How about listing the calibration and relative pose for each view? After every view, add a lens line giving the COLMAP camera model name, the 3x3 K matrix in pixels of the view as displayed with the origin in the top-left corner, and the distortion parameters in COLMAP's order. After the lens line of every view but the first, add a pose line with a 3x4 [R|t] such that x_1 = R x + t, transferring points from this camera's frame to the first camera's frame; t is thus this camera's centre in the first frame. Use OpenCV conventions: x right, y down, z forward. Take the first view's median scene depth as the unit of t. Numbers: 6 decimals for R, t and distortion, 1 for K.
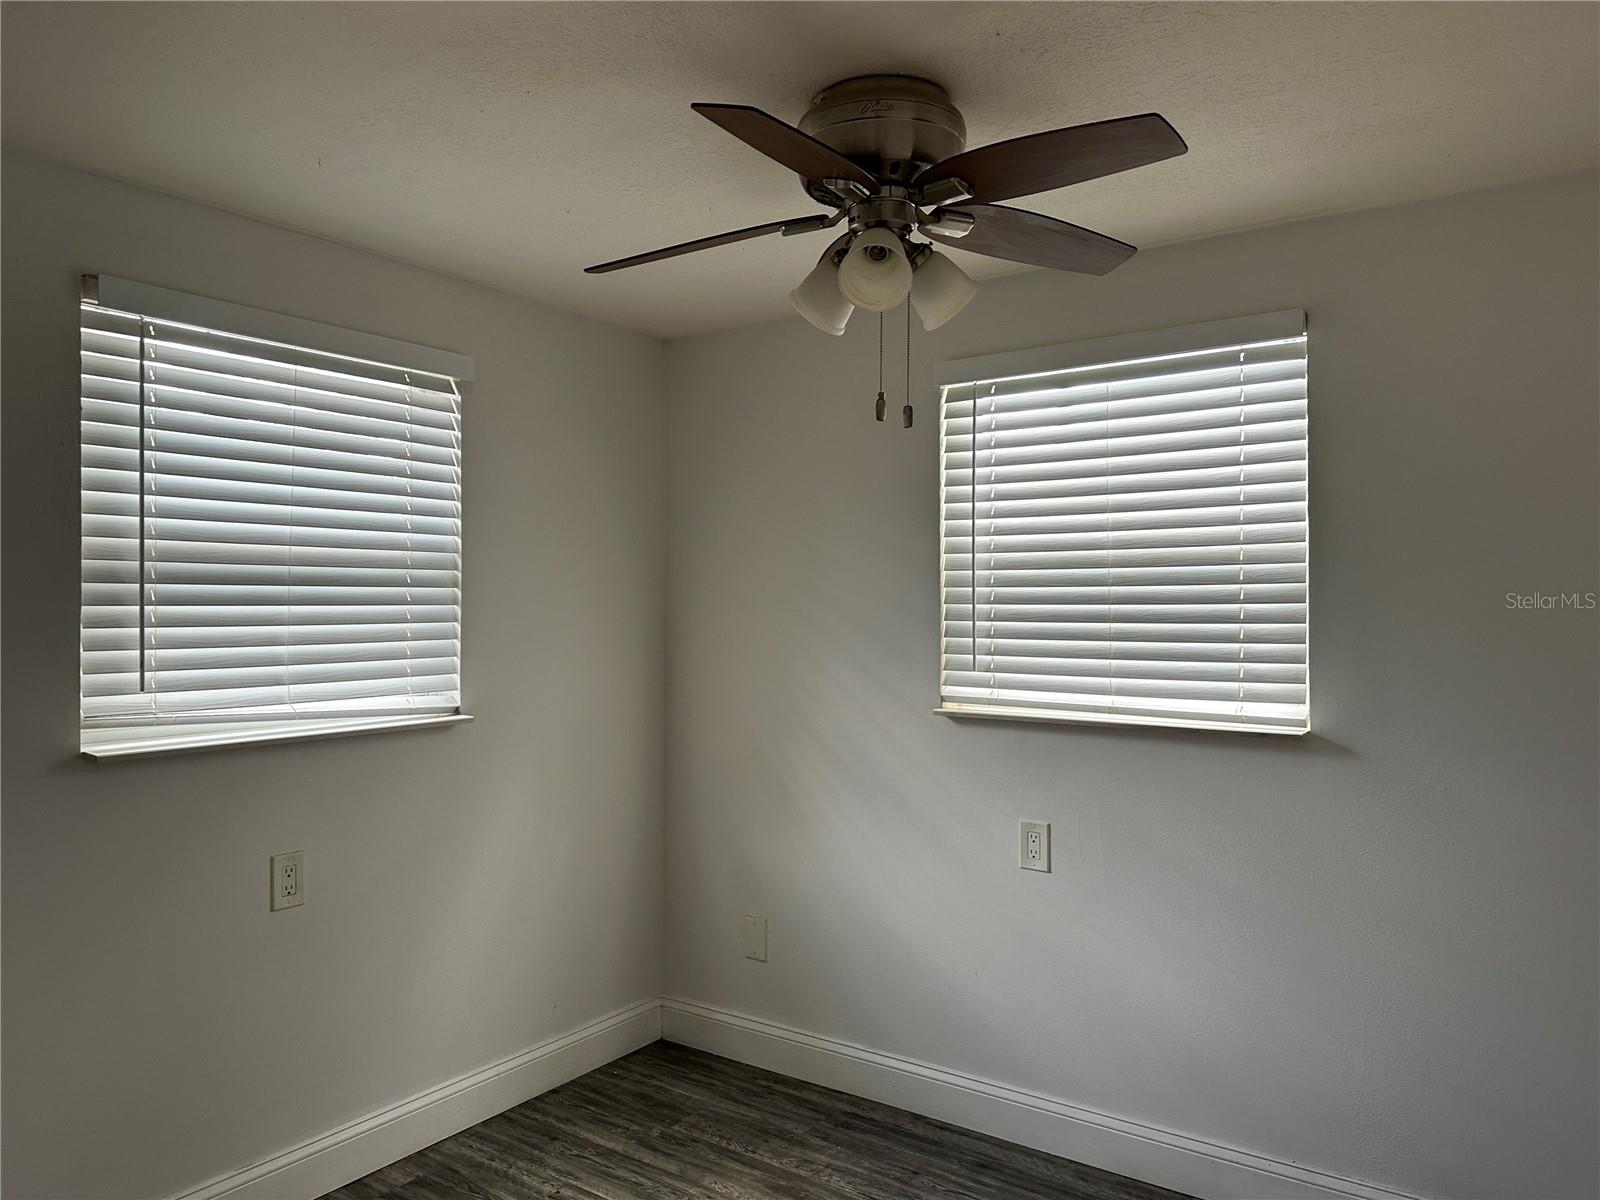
lens RADIAL K [[1113.1, 0, 804.7], [0, 1113.1, 603.5], [0, 0, 1]] dist [0.010773, -0.017086]
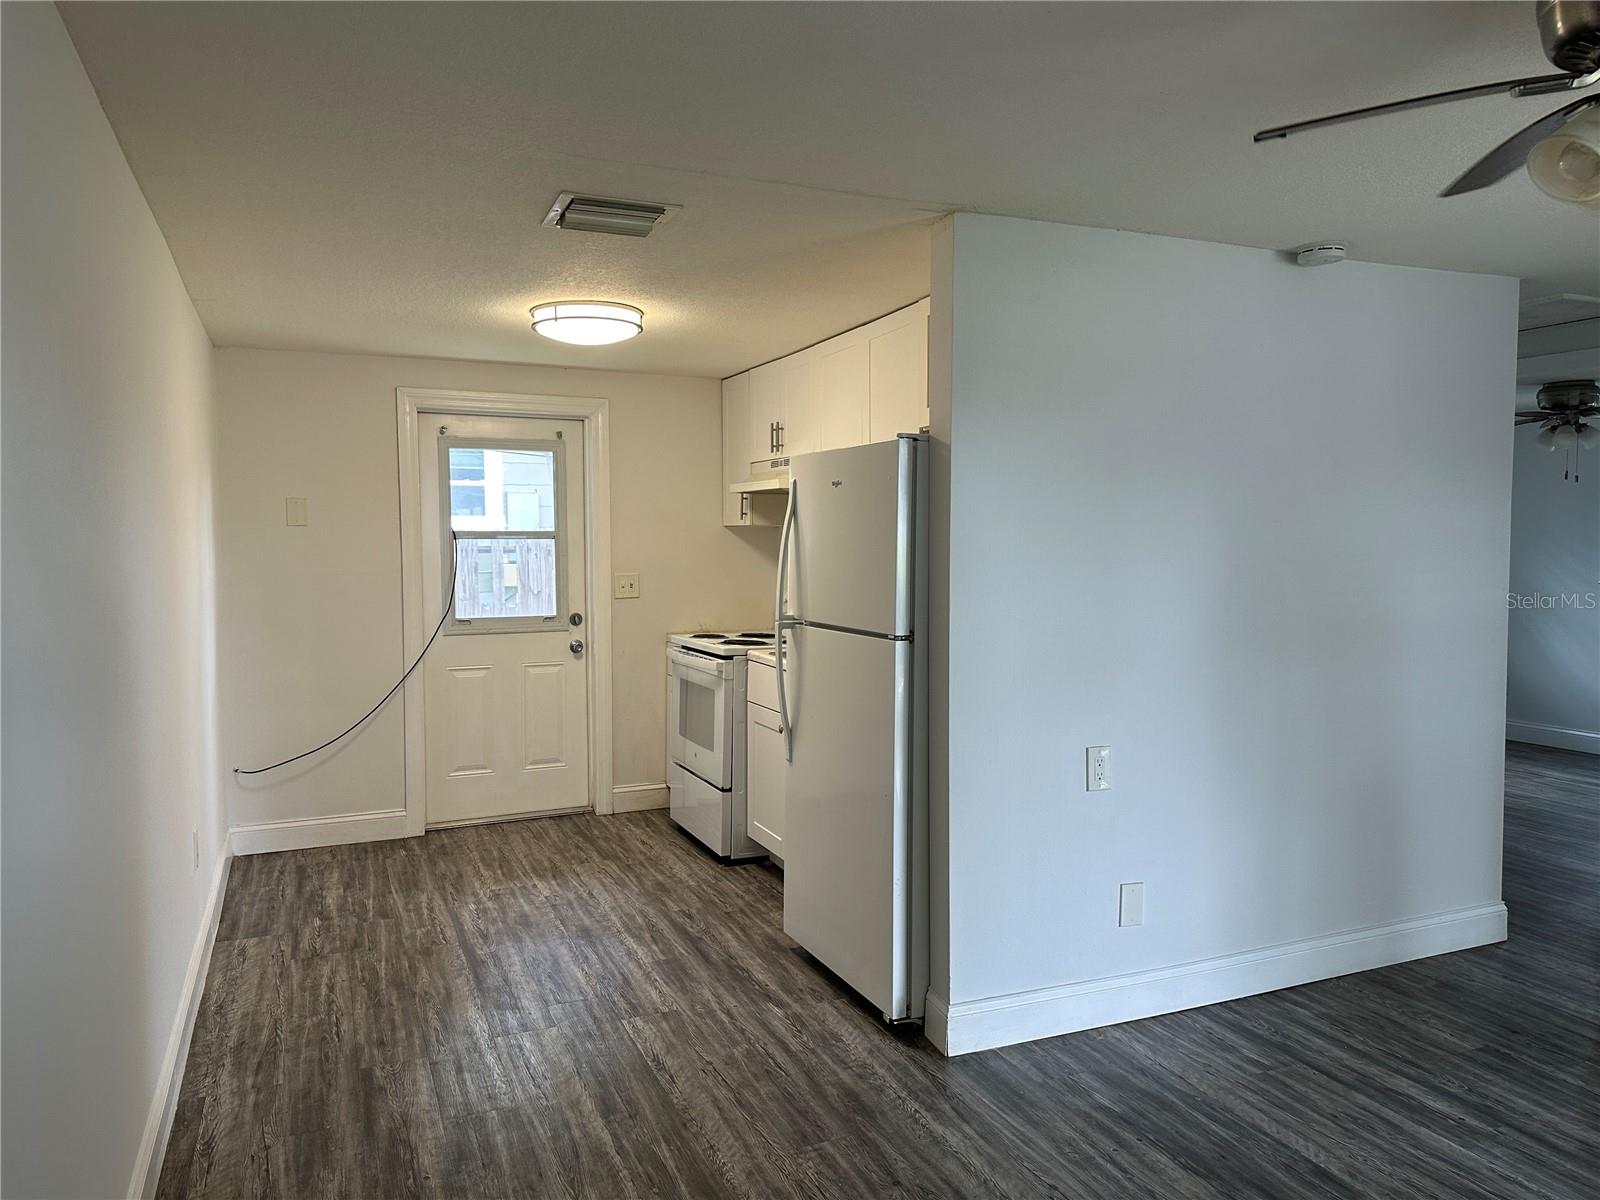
lens RADIAL K [[1113.1, 0, 798.1], [0, 1113.1, 604.1], [0, 0, 1]] dist [0.010773, -0.017086]
pose [[0.834382, 0.026956, -0.550527, -0.000241], [0.003898, 0.998490, 0.054798, 0.005187], [0.551172, -0.047869, 0.833017, -2.855524]]
